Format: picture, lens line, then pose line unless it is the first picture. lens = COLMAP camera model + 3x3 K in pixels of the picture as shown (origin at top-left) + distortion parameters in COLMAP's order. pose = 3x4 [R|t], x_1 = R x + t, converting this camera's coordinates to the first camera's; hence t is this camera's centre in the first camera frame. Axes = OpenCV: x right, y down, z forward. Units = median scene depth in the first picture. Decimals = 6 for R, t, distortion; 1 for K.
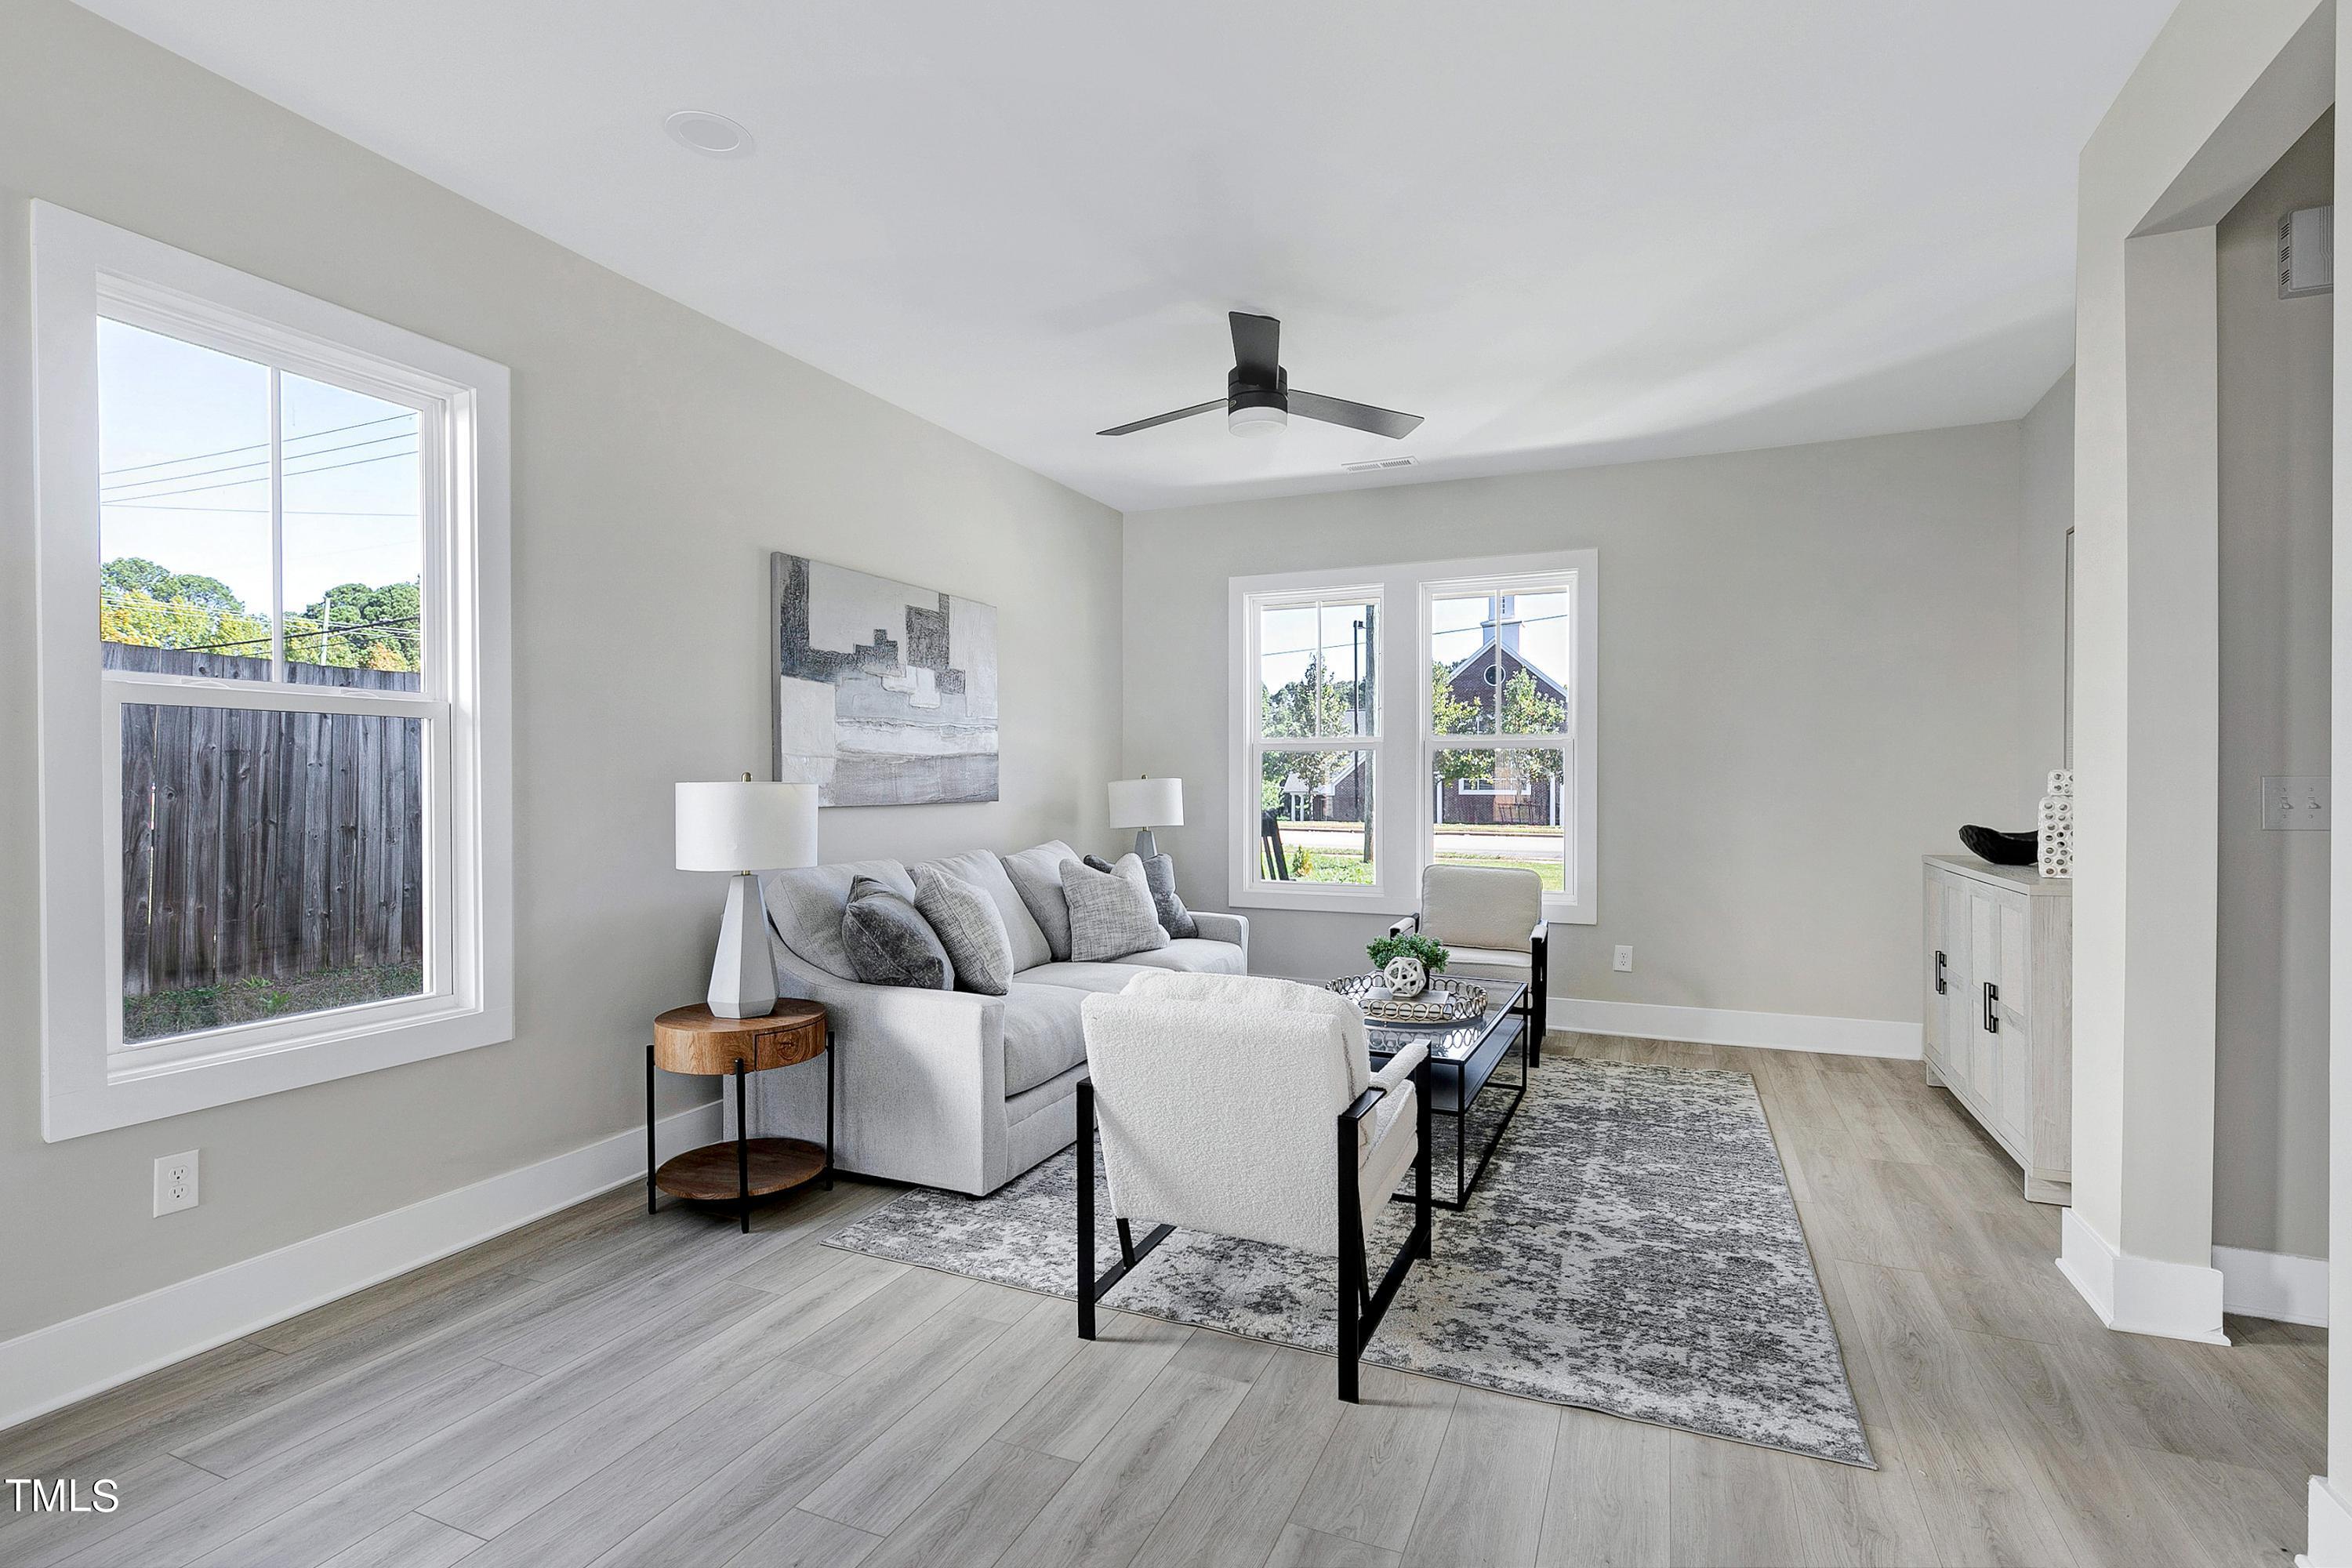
lens RADIAL K [[1124.9, 0, 1173.8], [0, 1124.9, 792.4], [0, 0, 1]] dist [0.001244, -0.000551]
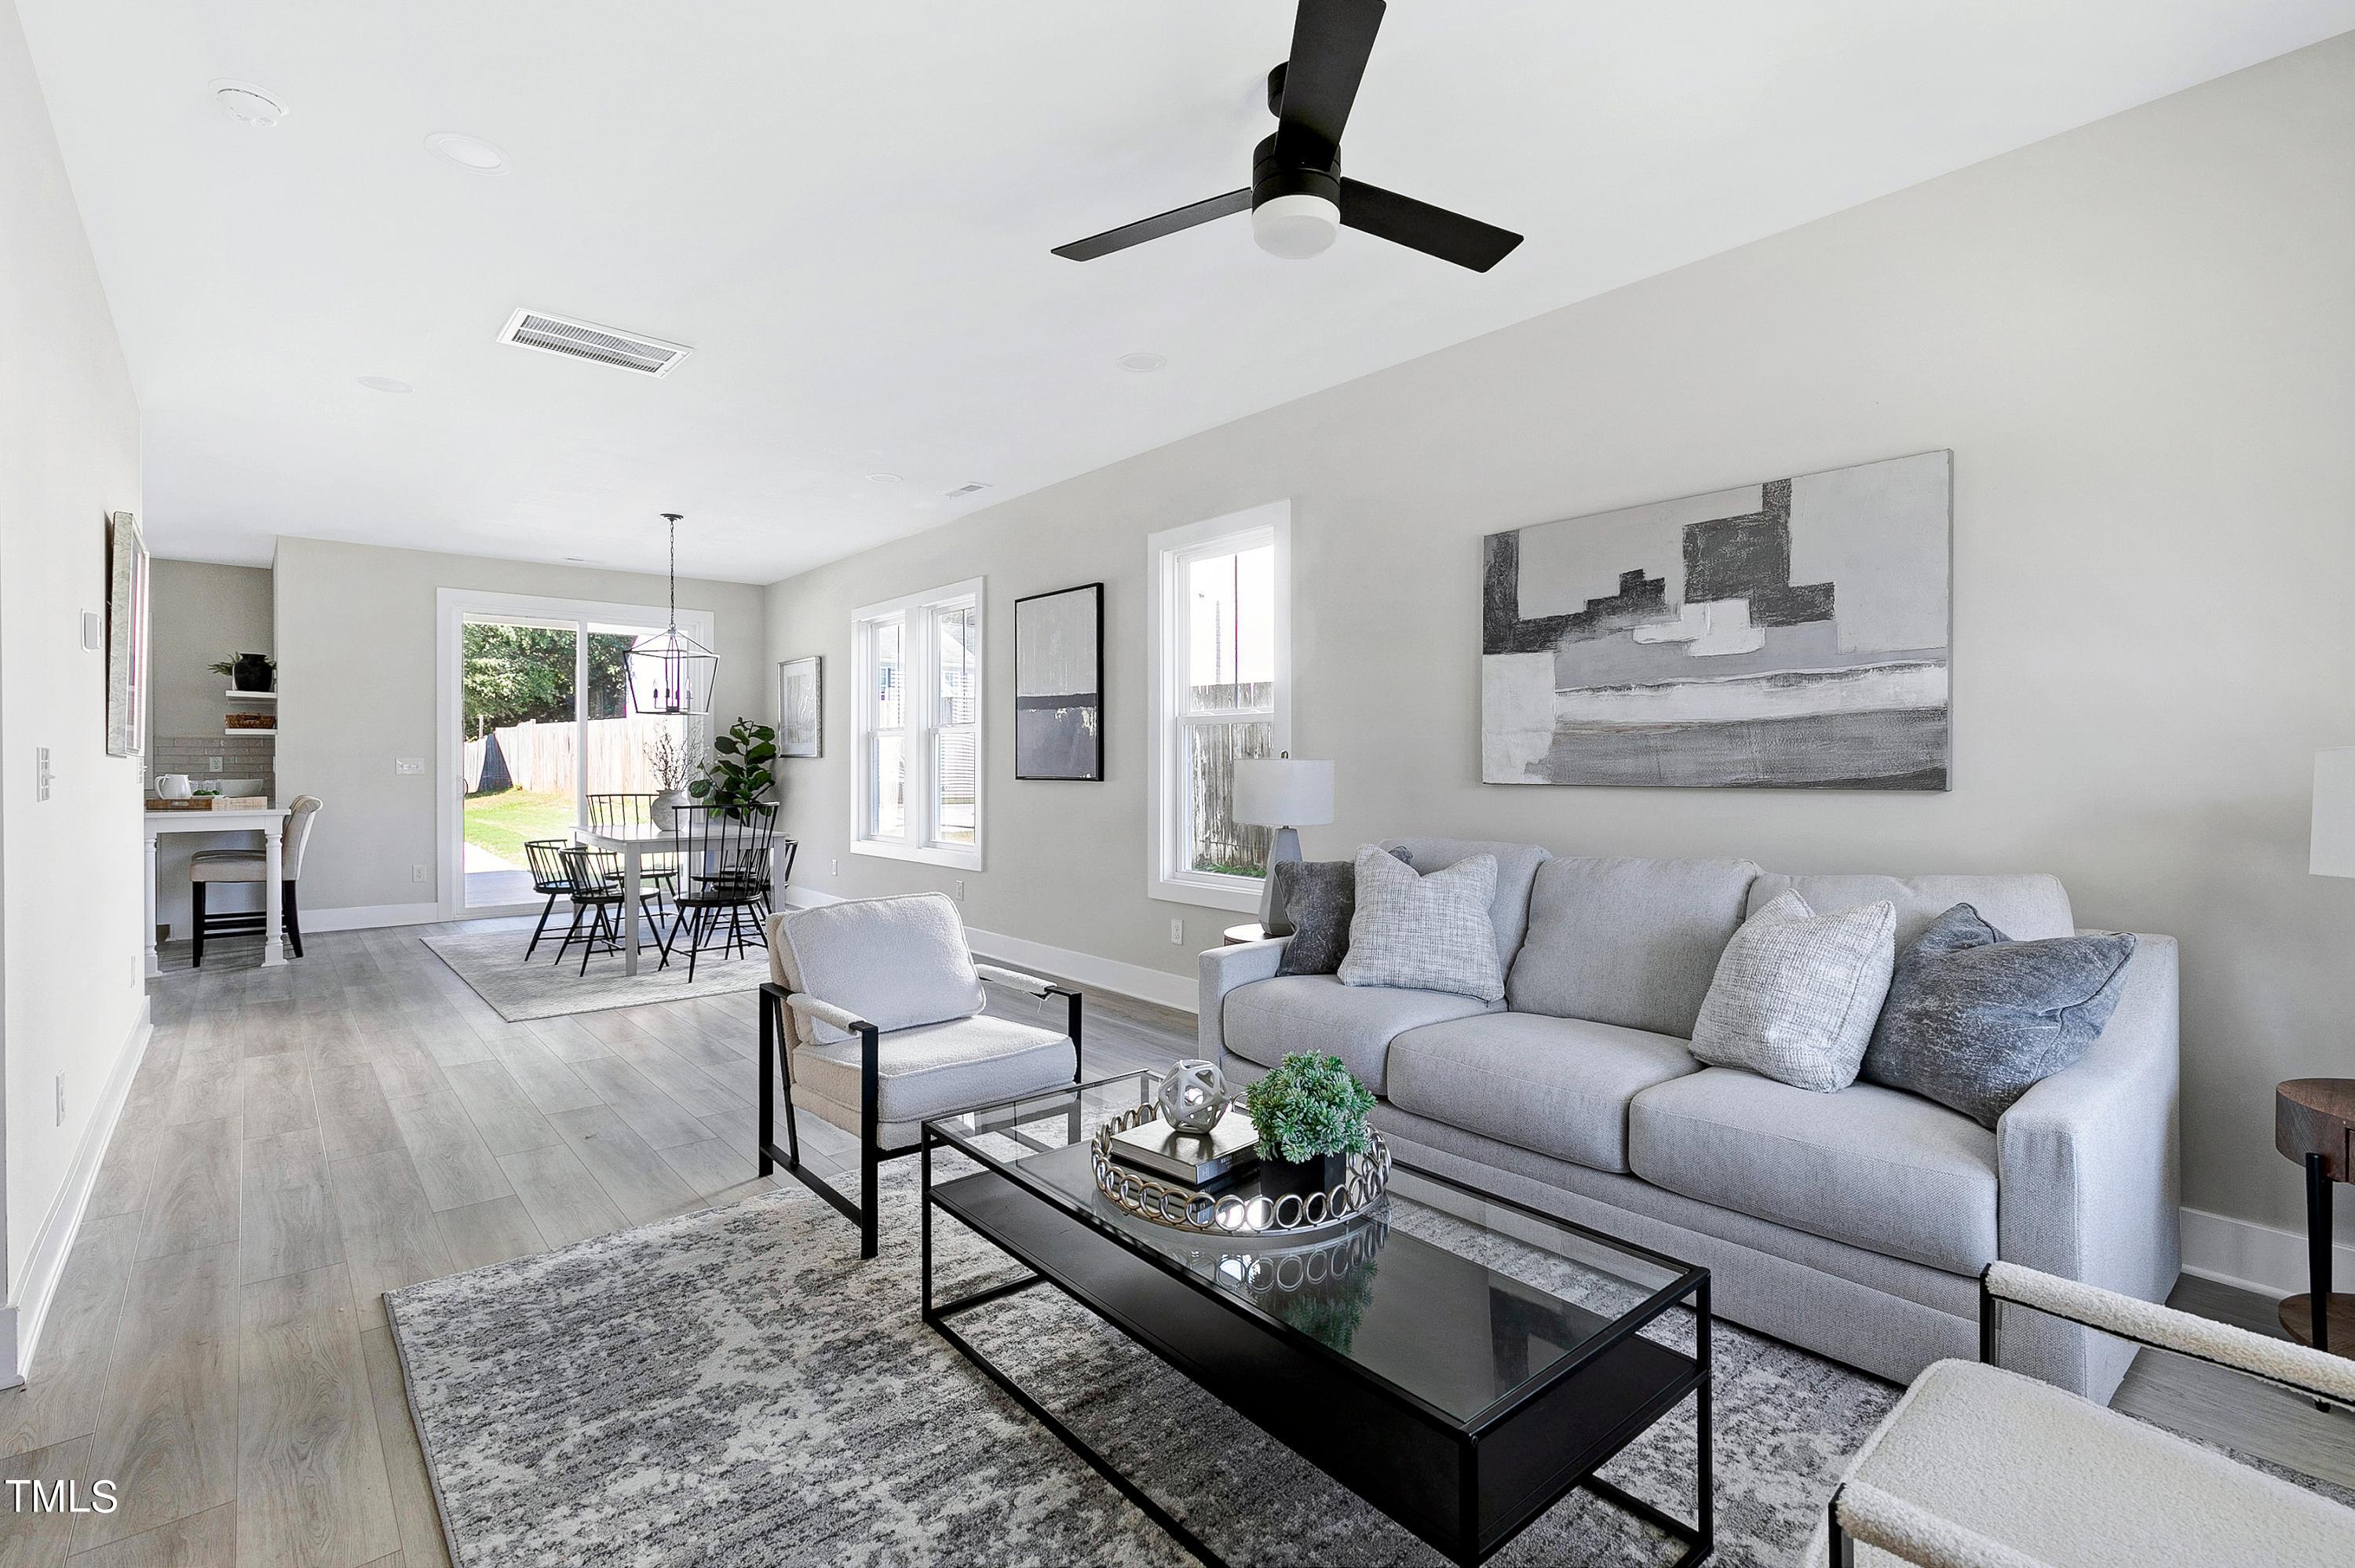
lens RADIAL K [[1087.7, 0, 1180.4], [0, 1087.7, 771.0], [0, 0, 1]] dist [0.008245, 0.000075]
pose [[-0.434223, 0.011070, -0.900738, 0.760190], [-0.006825, 0.999855, 0.015579, -0.012304], [0.900780, 0.012913, -0.434084, 1.327899]]
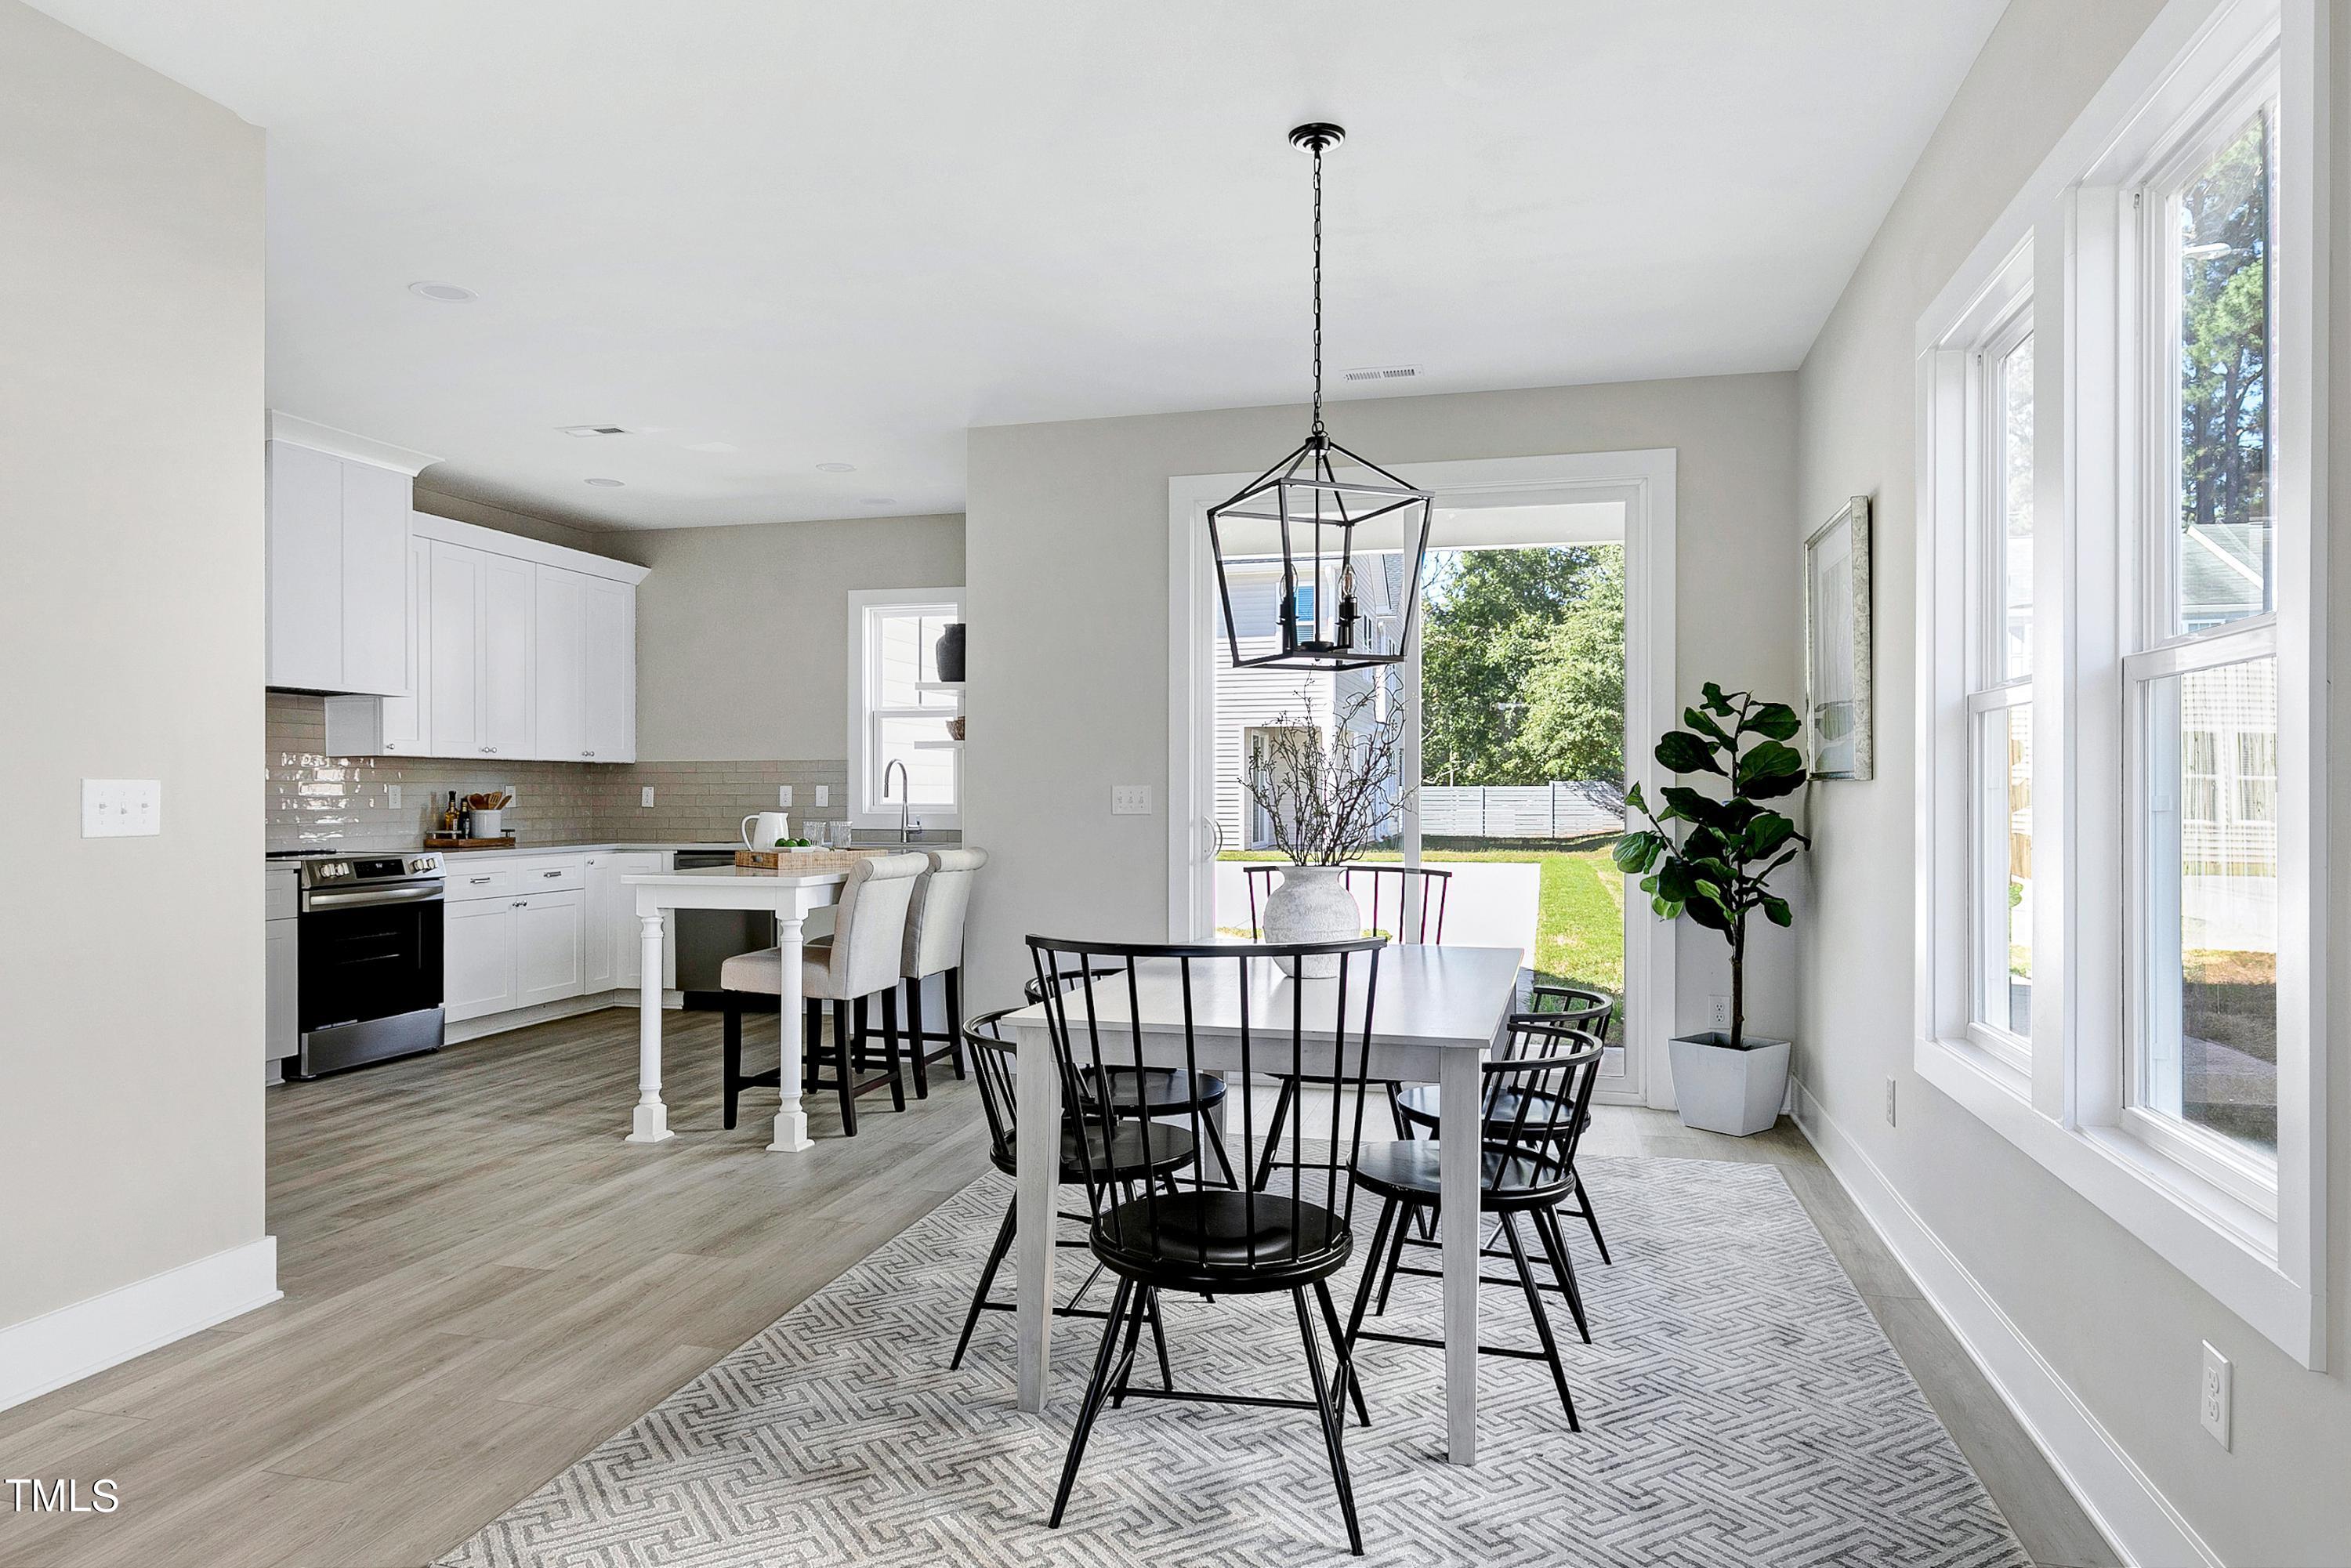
lens RADIAL K [[1466.5, 0, 1175.5], [0, 1466.5, 784.0], [0, 0, 1]] dist [-0.002375, -0.002131]
pose [[-0.986956, 0.002548, -0.160972, -0.350917], [0.001945, 0.999991, 0.003900, -0.000887], [0.160981, 0.003536, -0.986951, 0.616710]]
